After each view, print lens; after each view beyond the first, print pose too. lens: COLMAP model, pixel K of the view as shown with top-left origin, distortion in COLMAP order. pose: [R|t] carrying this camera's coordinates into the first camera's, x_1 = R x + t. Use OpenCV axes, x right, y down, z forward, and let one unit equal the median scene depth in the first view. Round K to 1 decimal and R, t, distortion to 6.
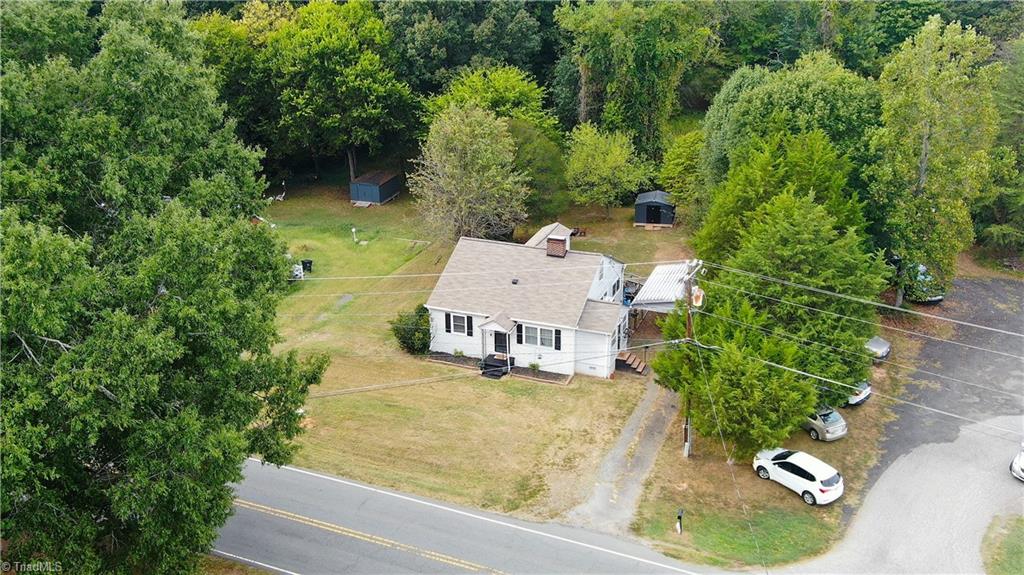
lens RADIAL K [[1061.1, 0, 509.8], [0, 1061.1, 261.3], [0, 0, 1]] dist [-0.060260, 0.000000]
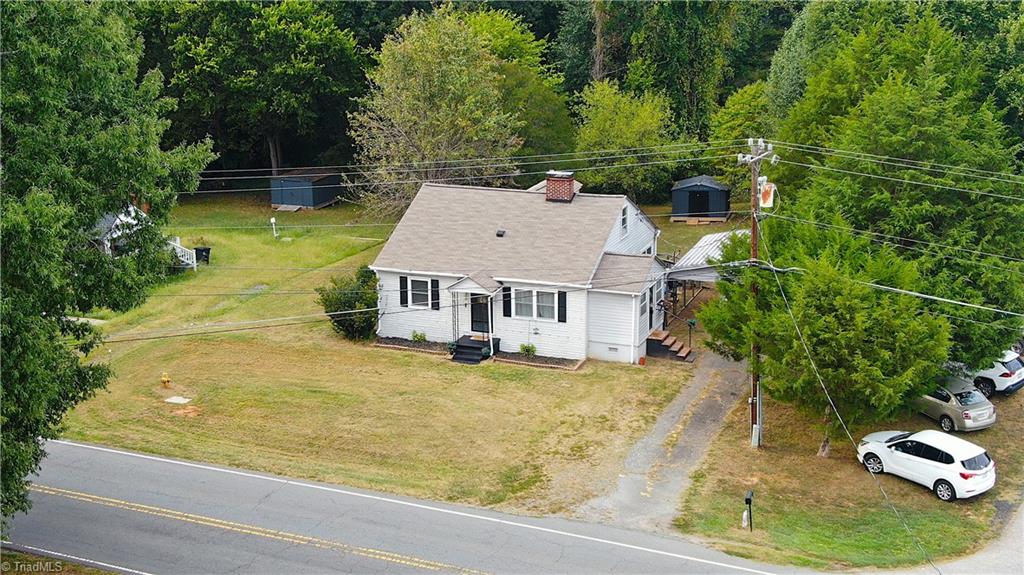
lens RADIAL K [[1438.1, 0, 517.4], [0, 1438.1, 287.5], [0, 0, 1]] dist [0.045051, 0.000000]
pose [[0.999944, -0.000469, 0.010590, 0.006322], [0.001596, 0.994292, -0.106679, 0.163999], [-0.010480, 0.106690, 0.994237, 0.076524]]
